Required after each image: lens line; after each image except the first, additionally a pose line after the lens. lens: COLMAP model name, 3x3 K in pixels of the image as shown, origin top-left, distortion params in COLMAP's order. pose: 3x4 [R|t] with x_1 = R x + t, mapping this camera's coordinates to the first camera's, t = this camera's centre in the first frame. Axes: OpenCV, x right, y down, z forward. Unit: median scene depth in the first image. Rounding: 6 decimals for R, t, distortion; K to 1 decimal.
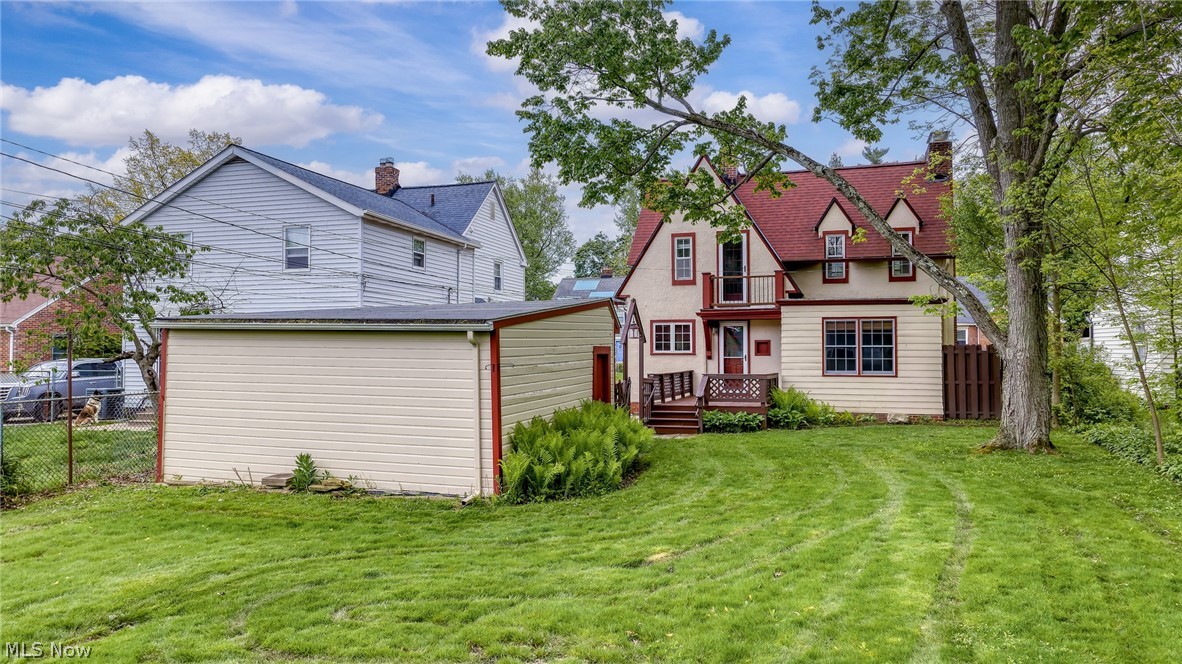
lens RADIAL K [[826.9, 0, 591.4], [0, 826.9, 331.8], [0, 0, 1]] dist [0.002769, -0.002235]
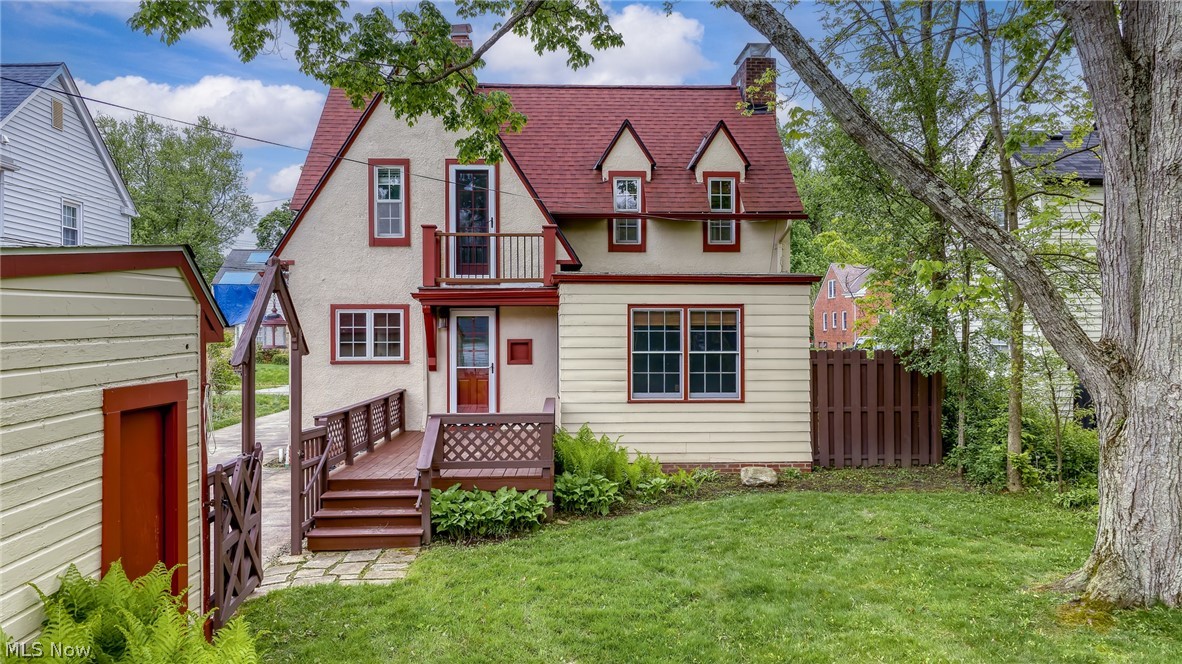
lens RADIAL K [[826.9, 0, 591.1], [0, 826.9, 325.7], [0, 0, 1]] dist [0.002769, -0.002235]
pose [[0.937902, 0.002634, 0.346891, 0.044370], [-0.007304, 0.999899, 0.012155, -0.008290], [-0.346824, -0.013934, 0.937827, 0.418838]]
